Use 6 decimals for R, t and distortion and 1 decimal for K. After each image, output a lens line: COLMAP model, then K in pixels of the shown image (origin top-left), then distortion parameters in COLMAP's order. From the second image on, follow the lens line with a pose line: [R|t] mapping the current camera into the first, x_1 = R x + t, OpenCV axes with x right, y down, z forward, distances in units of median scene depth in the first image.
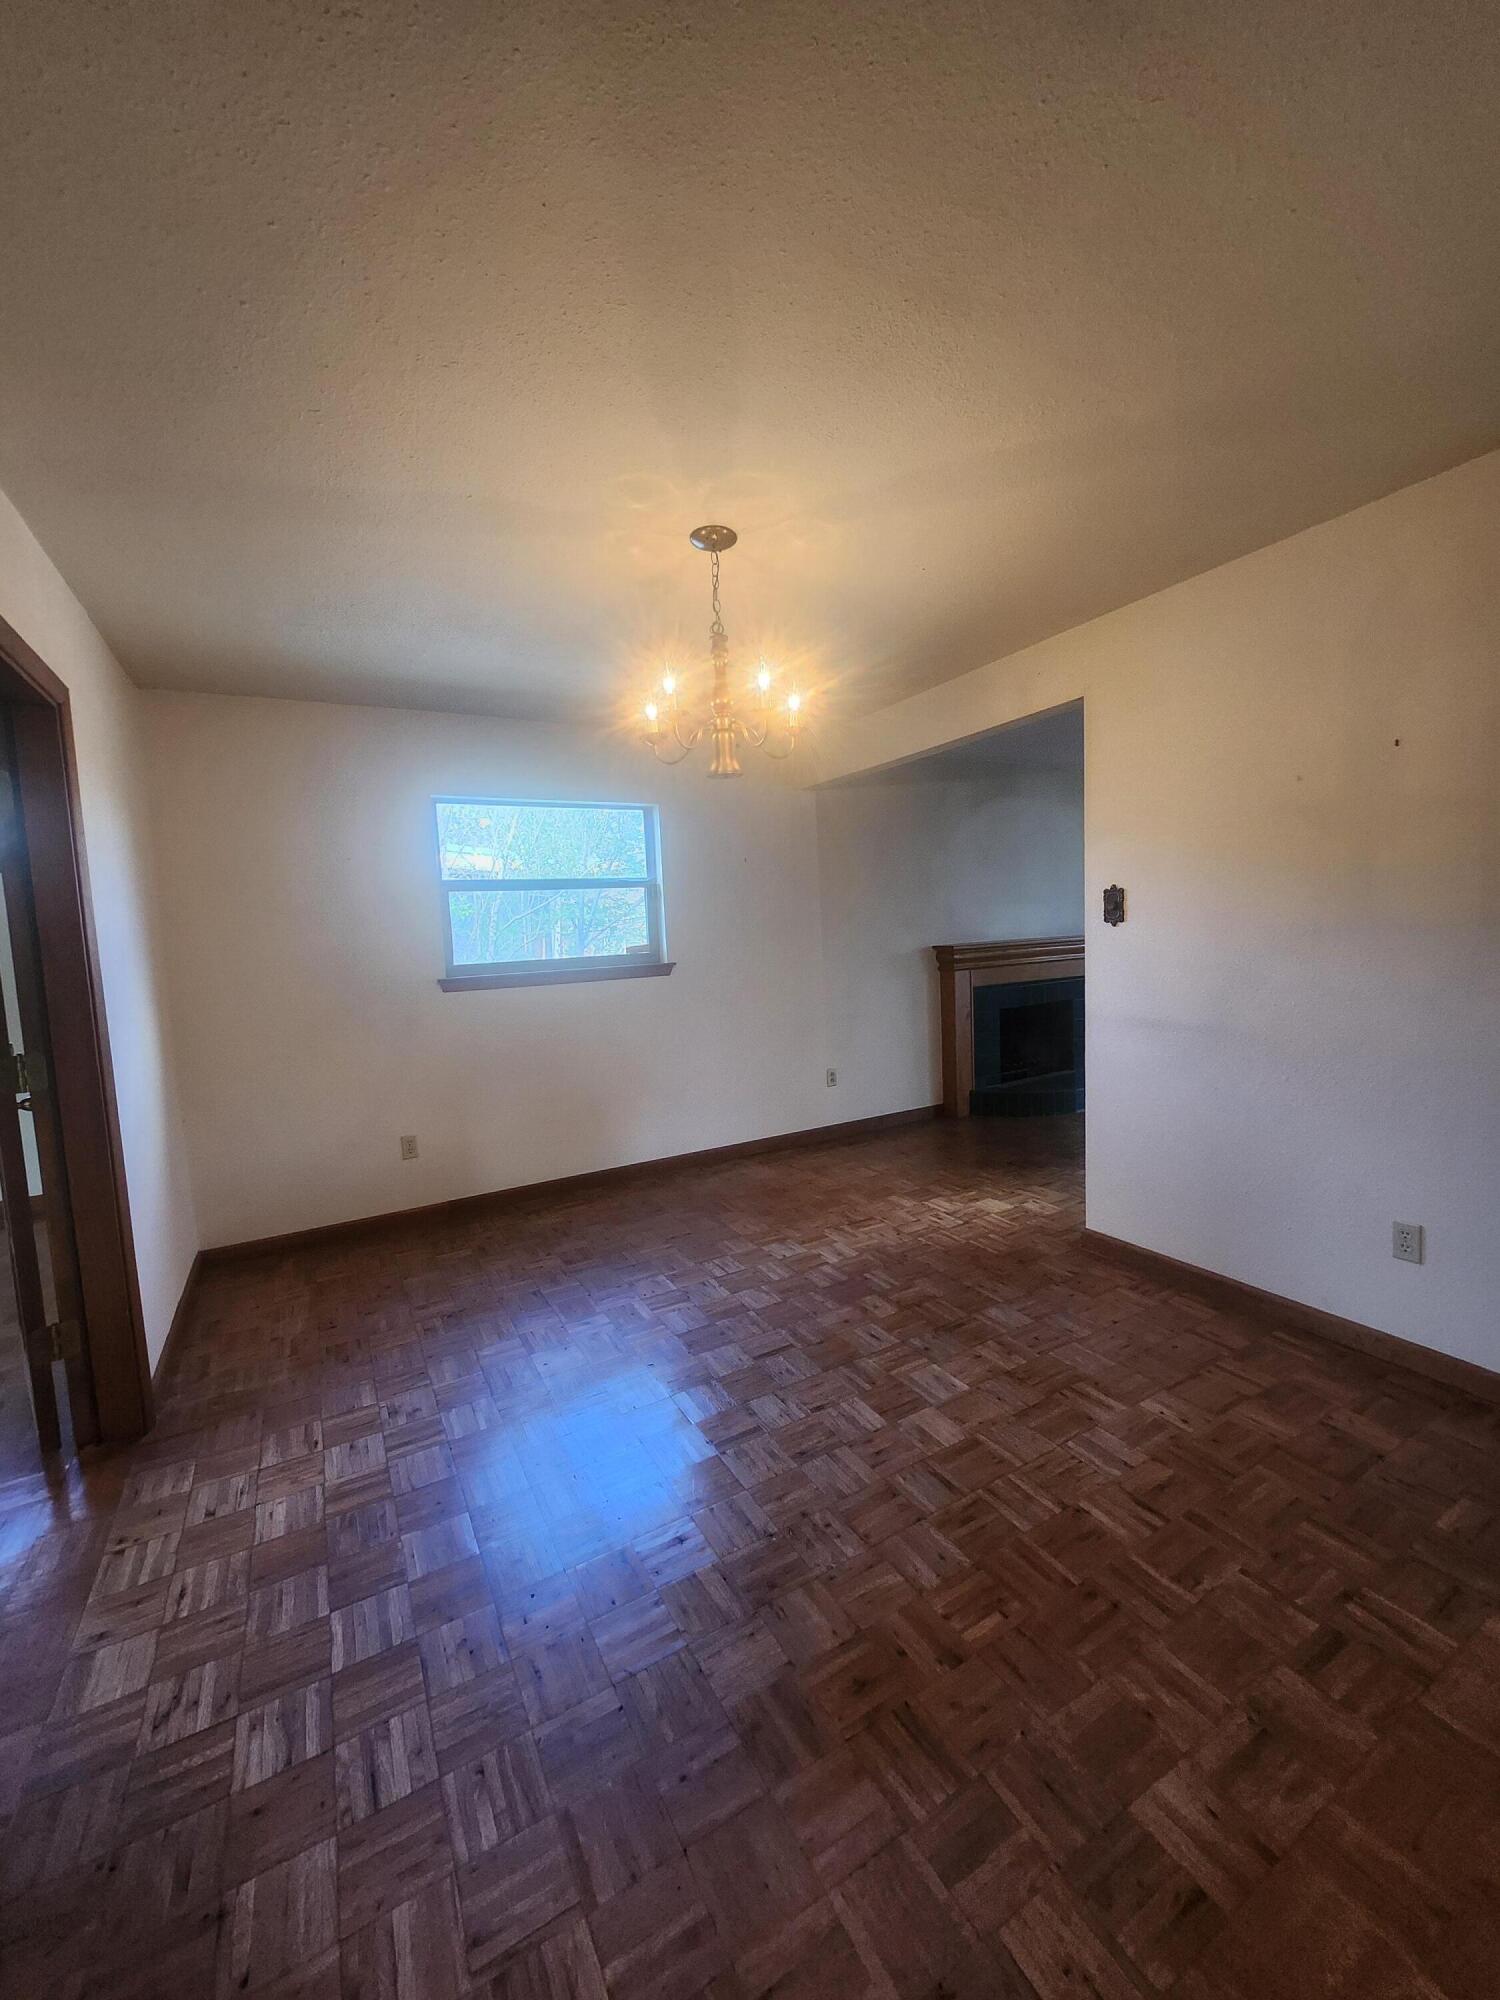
lens RADIAL K [[784.5, 0, 738.1], [0, 784.5, 997.3], [0, 0, 1]] dist [-0.002087, 0.000595]
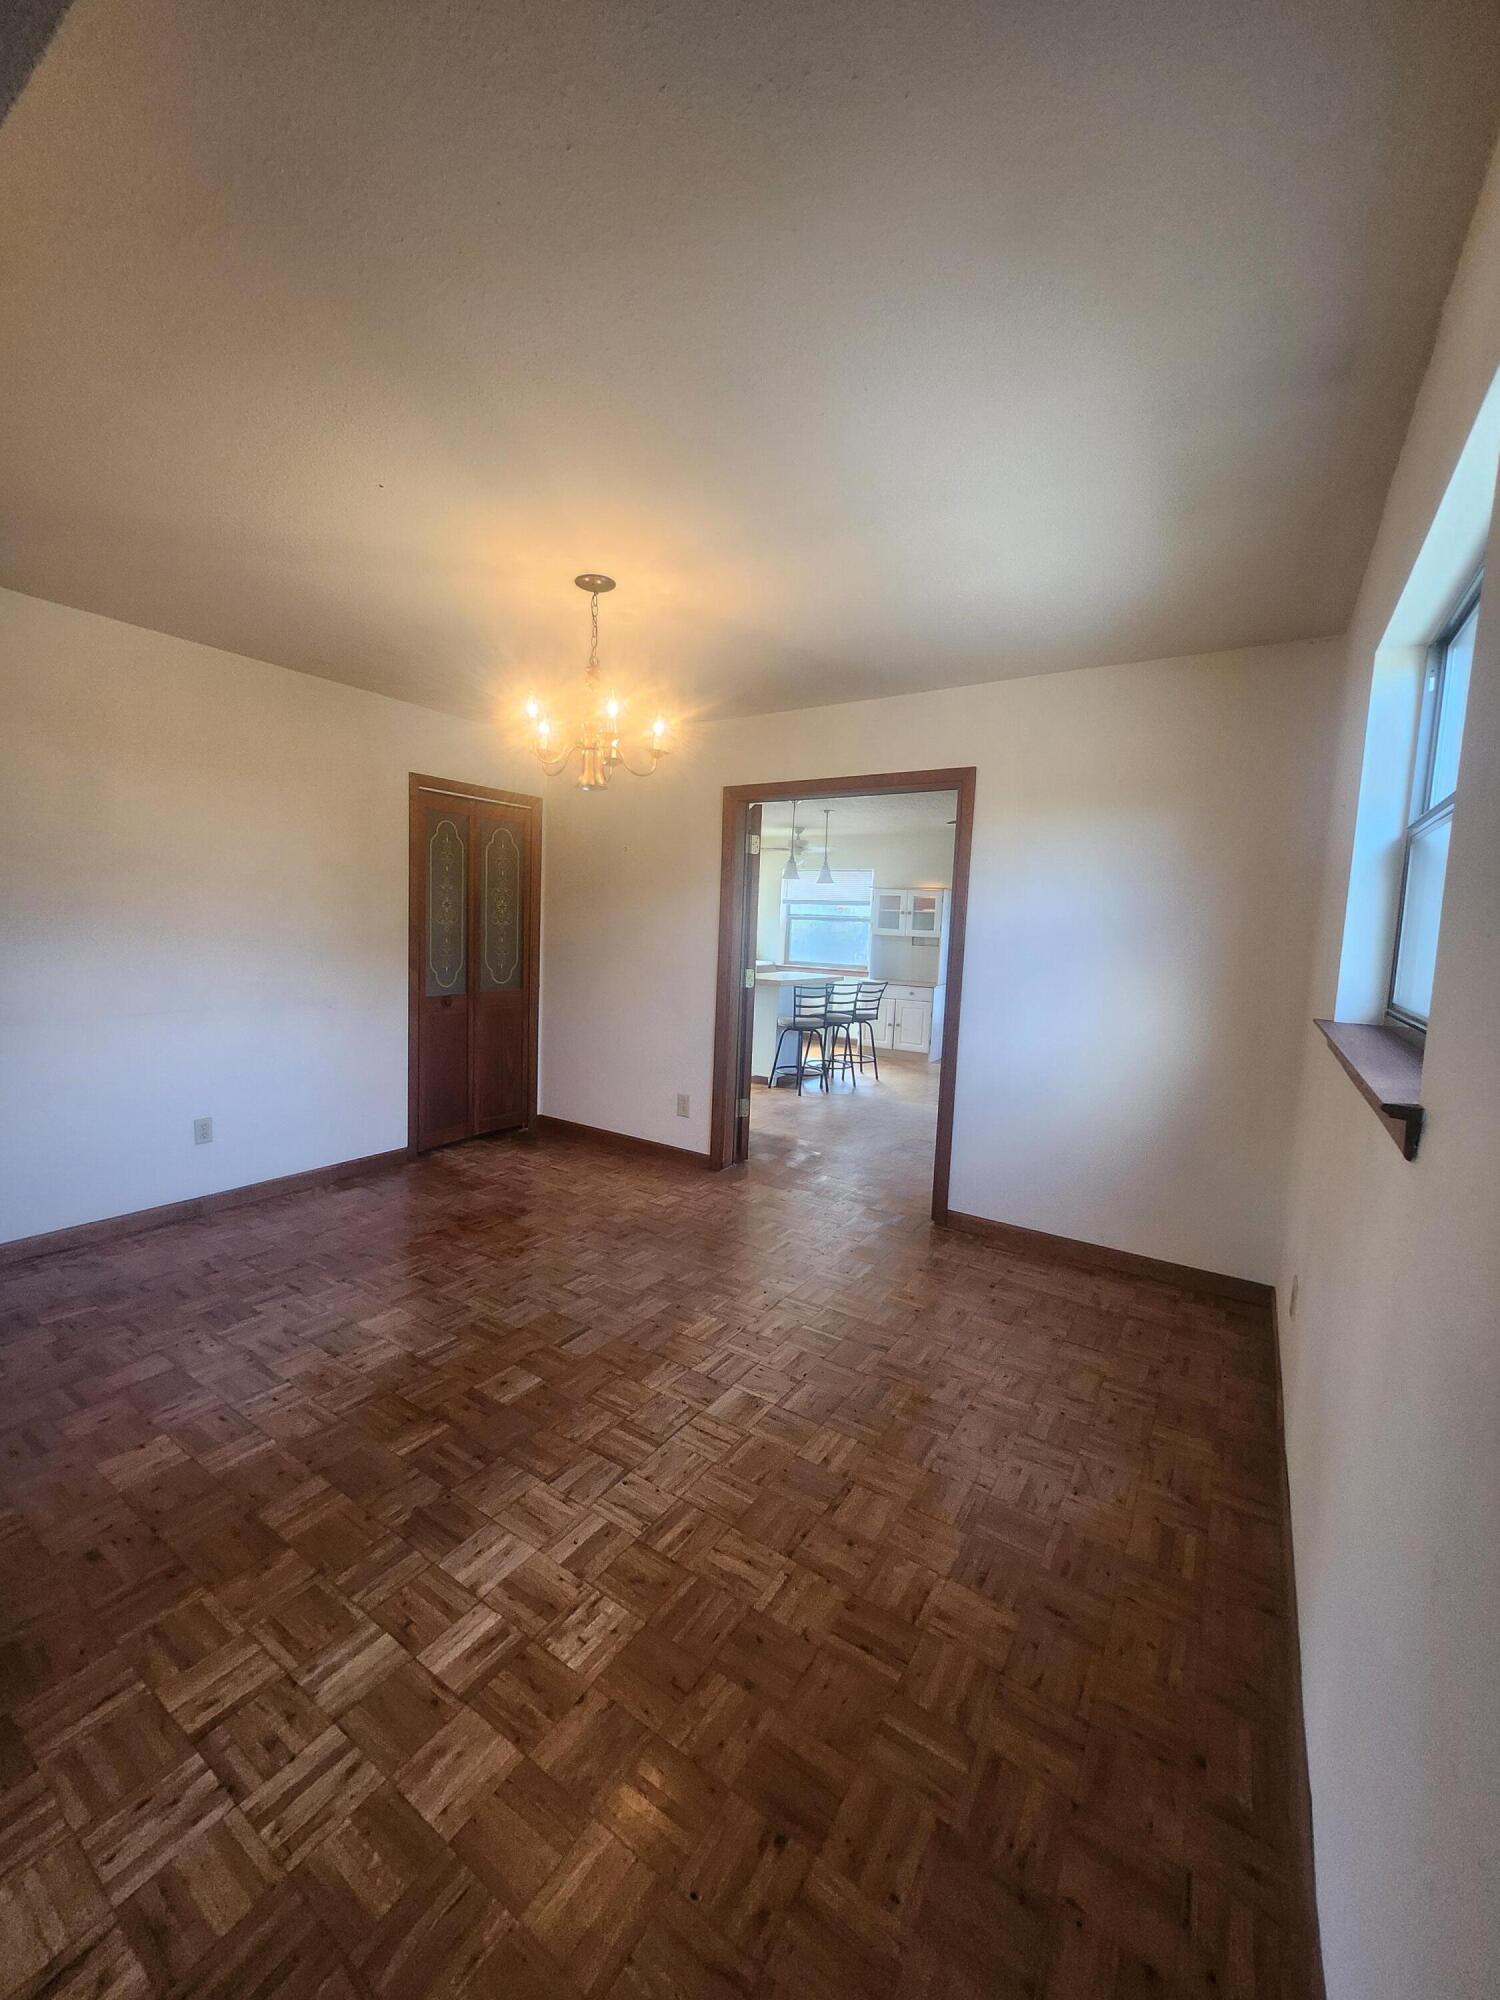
lens RADIAL K [[784.5, 0, 738.1], [0, 784.5, 997.3], [0, 0, 1]] dist [-0.002087, 0.000595]
pose [[-0.885453, 0.052509, -0.461754, 0.244241], [-0.036052, 0.982841, 0.180897, -0.142381], [0.463329, 0.176823, -0.868366, 1.529610]]
